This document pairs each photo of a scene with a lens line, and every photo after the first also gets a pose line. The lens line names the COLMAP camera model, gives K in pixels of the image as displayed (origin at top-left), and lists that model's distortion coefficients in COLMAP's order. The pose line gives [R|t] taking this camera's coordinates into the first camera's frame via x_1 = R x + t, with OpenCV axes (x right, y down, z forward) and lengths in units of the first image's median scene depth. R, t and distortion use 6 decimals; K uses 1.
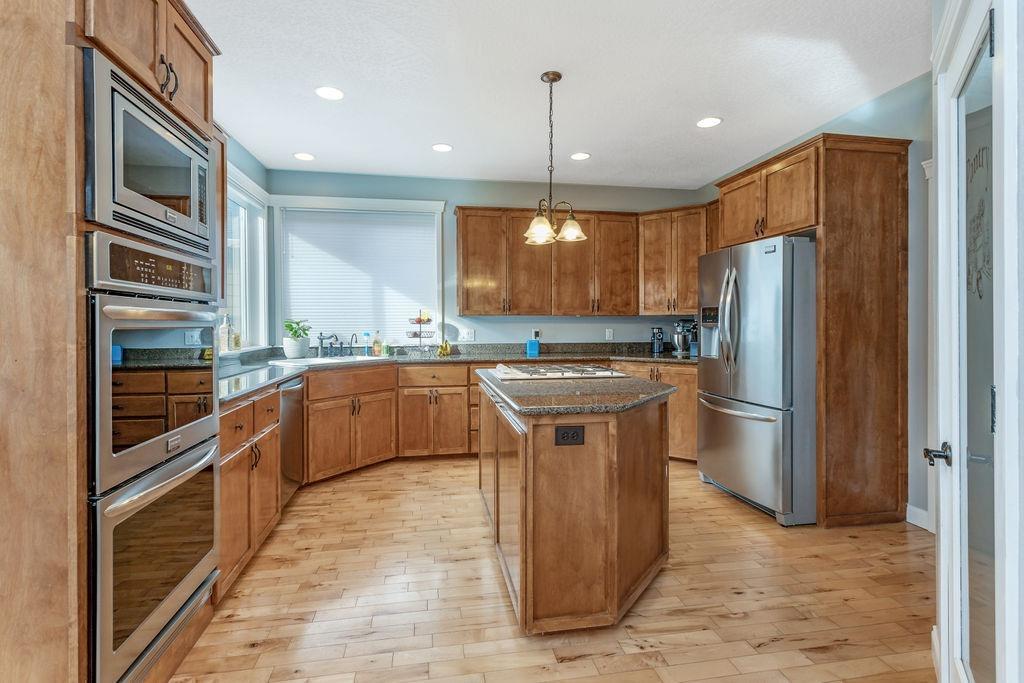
lens RADIAL K [[494.9, 0, 508.9], [0, 494.9, 331.7], [0, 0, 1]] dist [0.000462, -0.000091]
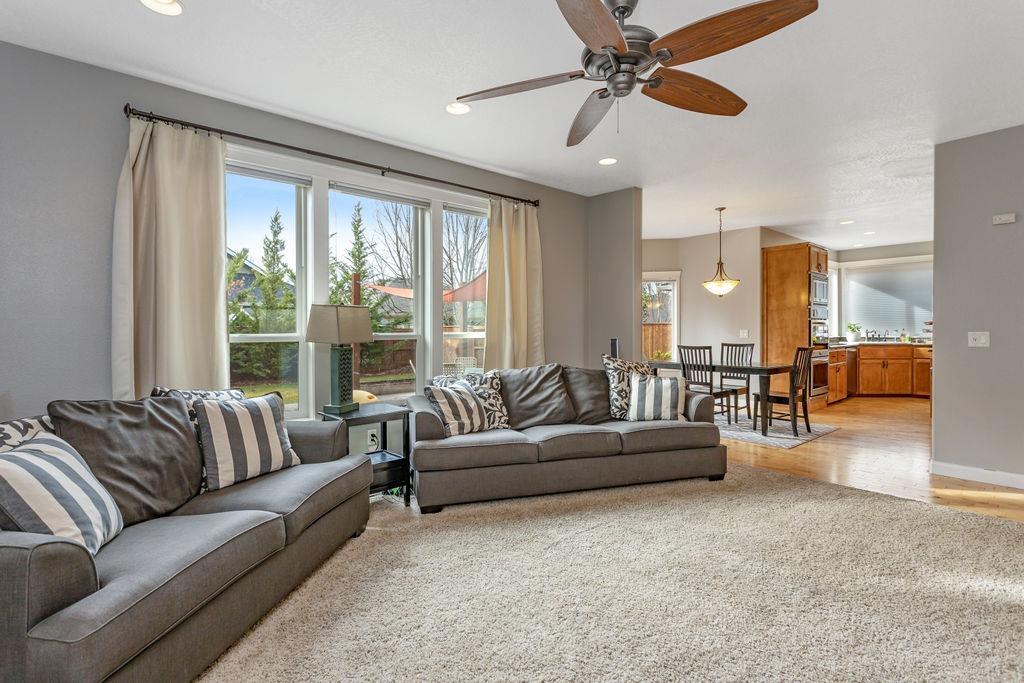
lens RADIAL K [[494.9, 0, 509.4], [0, 494.9, 337.1], [0, 0, 1]] dist [0.000462, -0.000091]
pose [[0.529081, 0.000445, -0.848571, 0.572126], [-0.003079, 0.999994, -0.001396, 0.039413], [0.848566, 0.003351, 0.529079, -1.332172]]
